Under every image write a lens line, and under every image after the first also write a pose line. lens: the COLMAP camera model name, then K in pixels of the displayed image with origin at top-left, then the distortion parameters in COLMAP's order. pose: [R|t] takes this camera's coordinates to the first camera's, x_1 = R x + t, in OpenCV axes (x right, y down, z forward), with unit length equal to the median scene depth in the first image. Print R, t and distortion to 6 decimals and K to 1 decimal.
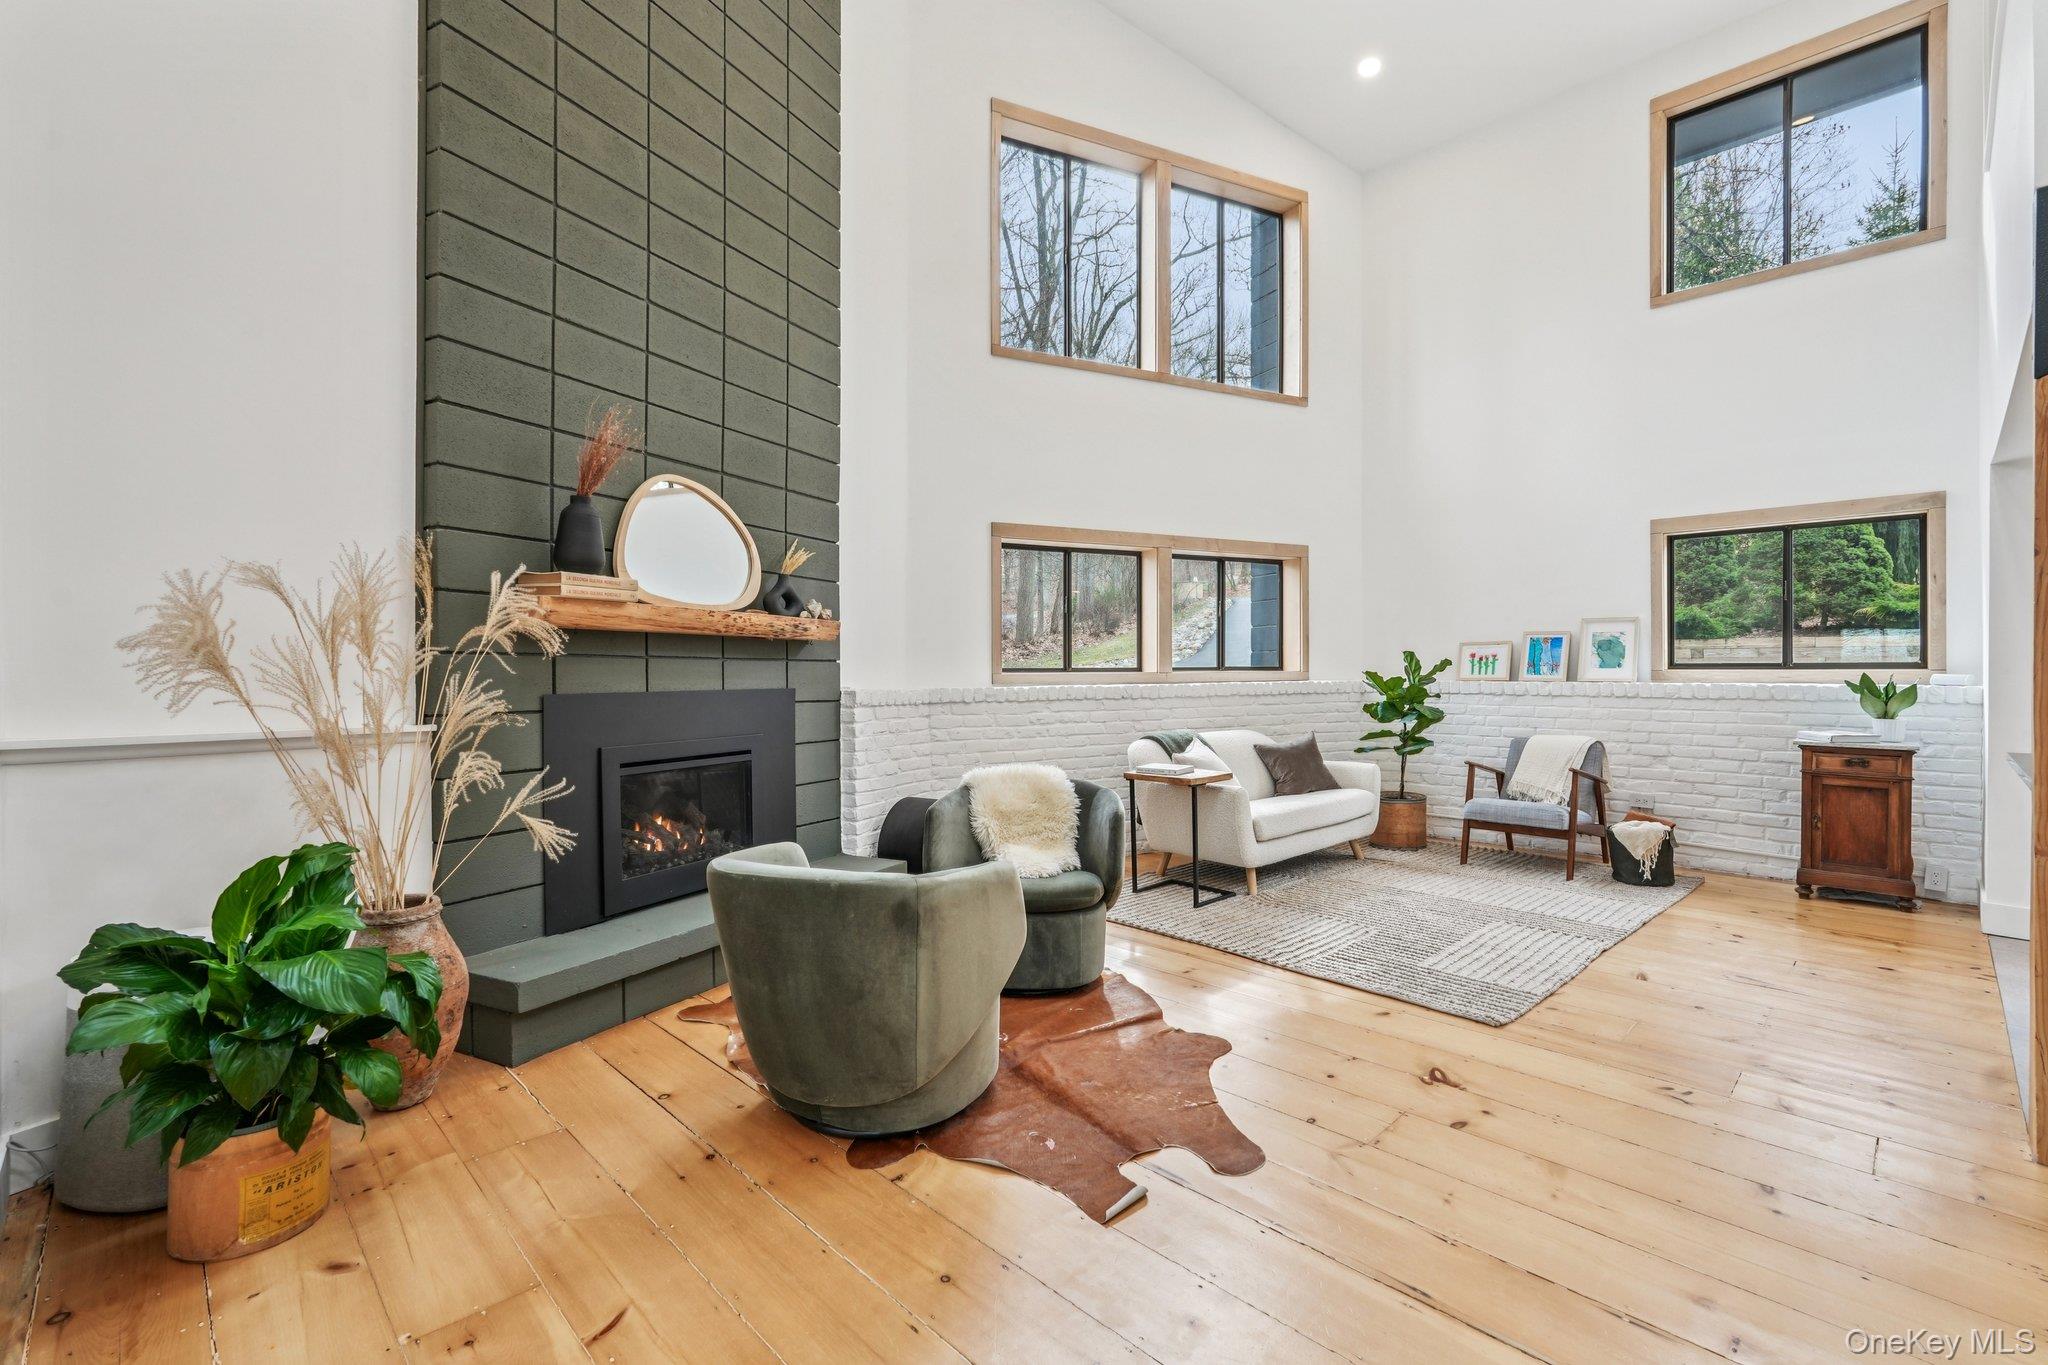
lens RADIAL K [[902.5, 0, 1013.9], [0, 902.5, 675.9], [0, 0, 1]] dist [-0.010741, 0.002356]
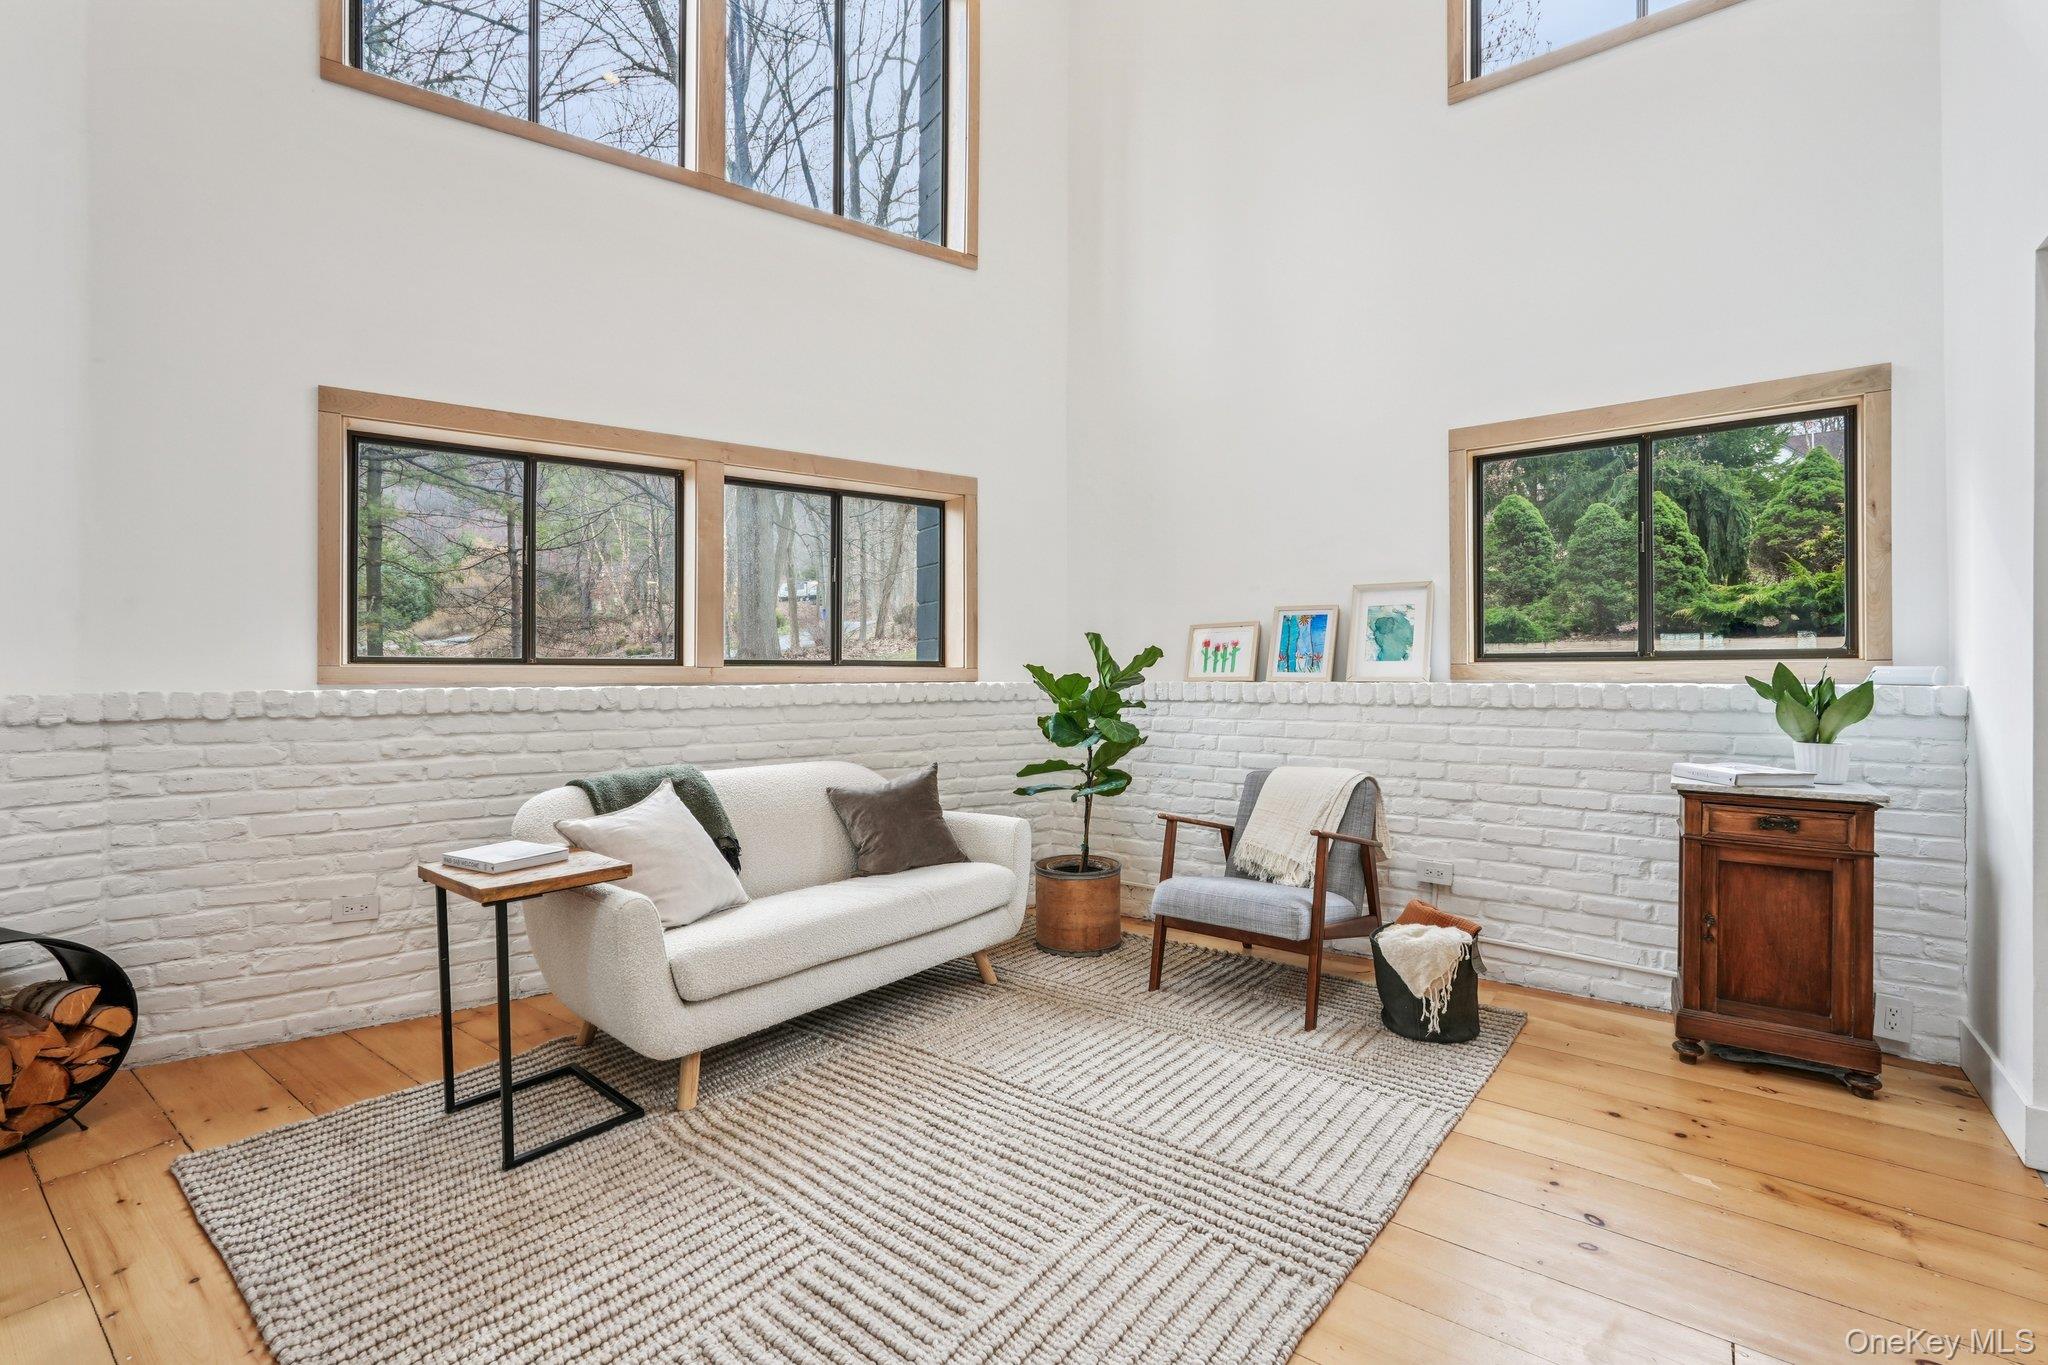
lens RADIAL K [[902.5, 0, 1014.8], [0, 902.5, 682.3], [0, 0, 1]] dist [-0.010741, 0.002356]
pose [[0.990027, 0.001330, 0.140869, 0.324534], [-0.000815, 0.999993, -0.003713, 0.009722], [-0.140873, 0.003561, 0.990021, 0.425032]]
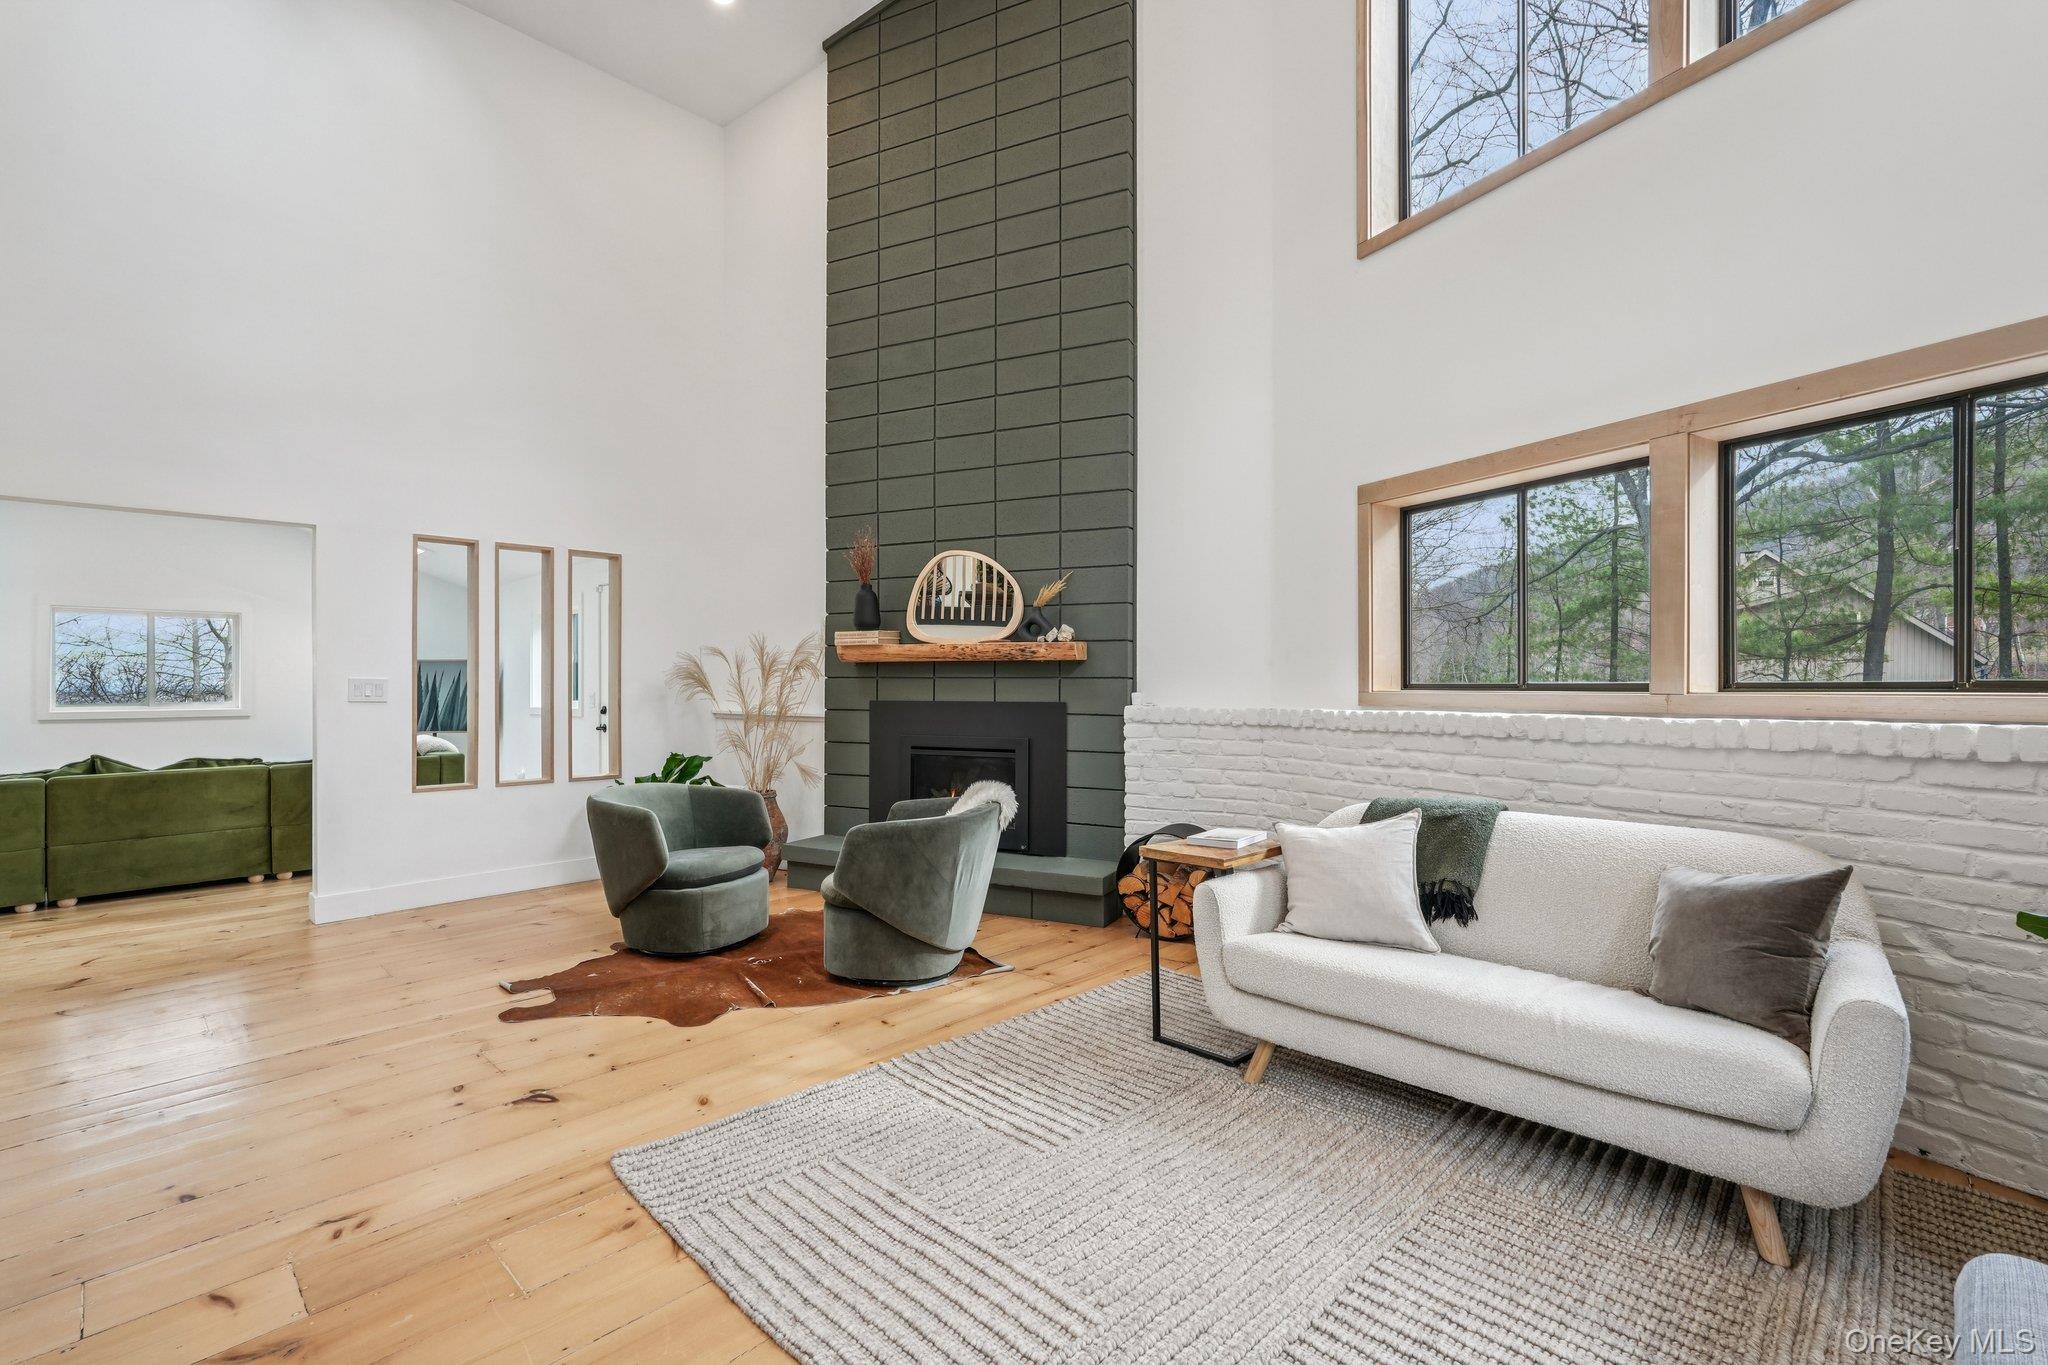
lens RADIAL K [[902.5, 0, 1038.2], [0, 902.5, 682.9], [0, 0, 1]] dist [-0.010741, 0.002356]
pose [[0.043316, 0.001841, -0.999060, 0.722768], [-0.004443, 0.999989, 0.001650, -0.009918], [0.999052, 0.004368, 0.043323, 0.730180]]
